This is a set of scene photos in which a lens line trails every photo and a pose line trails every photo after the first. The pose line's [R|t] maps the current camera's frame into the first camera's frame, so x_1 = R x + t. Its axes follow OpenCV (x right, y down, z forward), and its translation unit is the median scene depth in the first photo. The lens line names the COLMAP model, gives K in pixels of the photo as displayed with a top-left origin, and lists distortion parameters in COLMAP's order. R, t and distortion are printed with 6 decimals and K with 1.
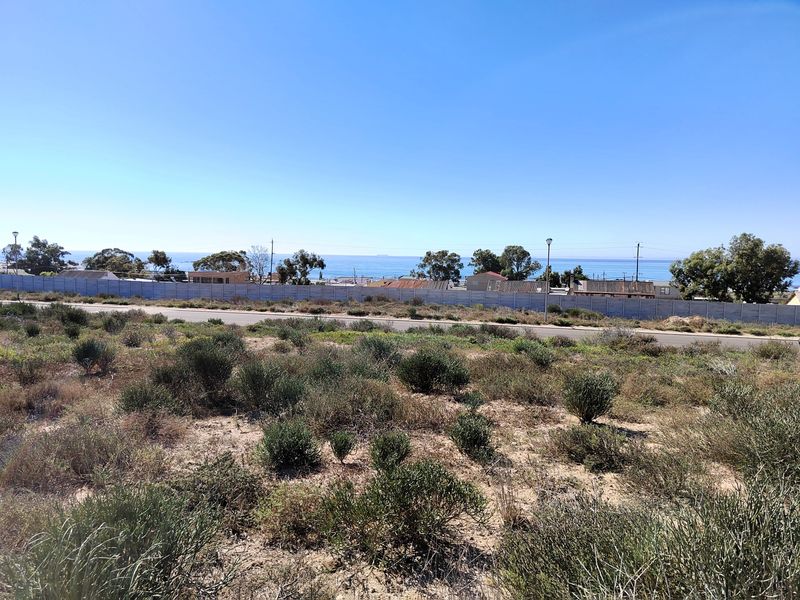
lens RADIAL K [[544.1, 0, 398.5], [0, 544.1, 296.9], [0, 0, 1]] dist [0.052767, -0.047445]
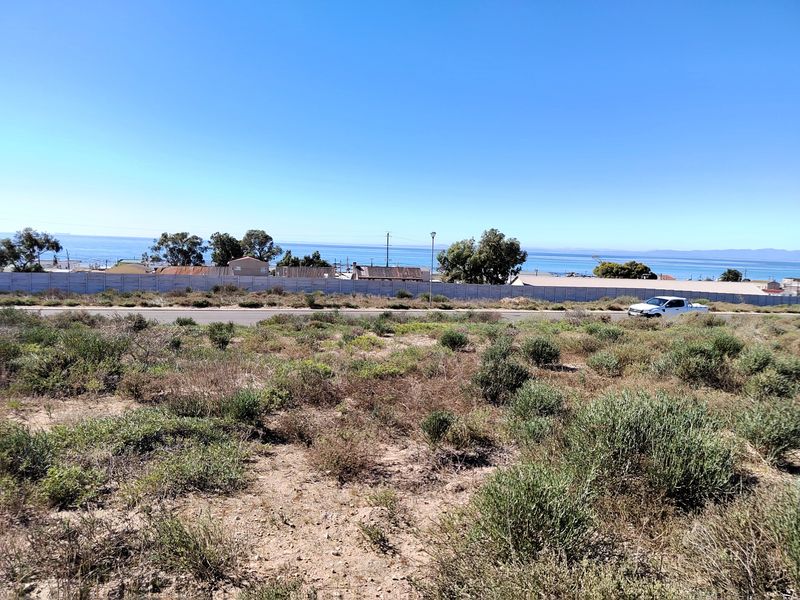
lens RADIAL K [[544.1, 0, 398.7], [0, 544.1, 302.7], [0, 0, 1]] dist [0.052767, -0.047445]
pose [[0.870144, -0.034834, 0.491564, -0.102967], [0.015051, 0.998912, 0.044143, -0.003702], [-0.492567, -0.031012, 0.869722, 0.017779]]
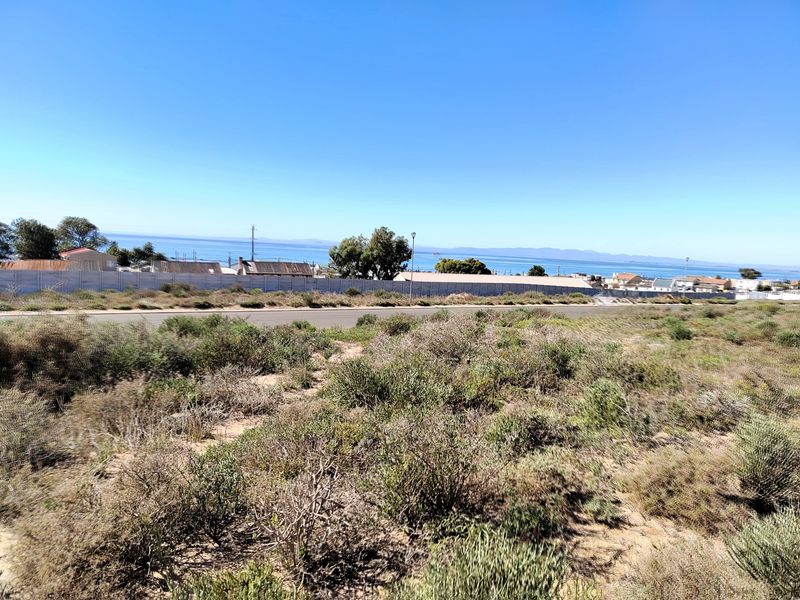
lens RADIAL K [[544.1, 0, 396.3], [0, 544.1, 298.6], [0, 0, 1]] dist [0.052767, -0.047445]
pose [[0.670024, -0.046961, 0.740853, -0.189834], [0.012545, 0.998571, 0.051952, -0.008020], [-0.742233, -0.025515, 0.669656, 0.071274]]
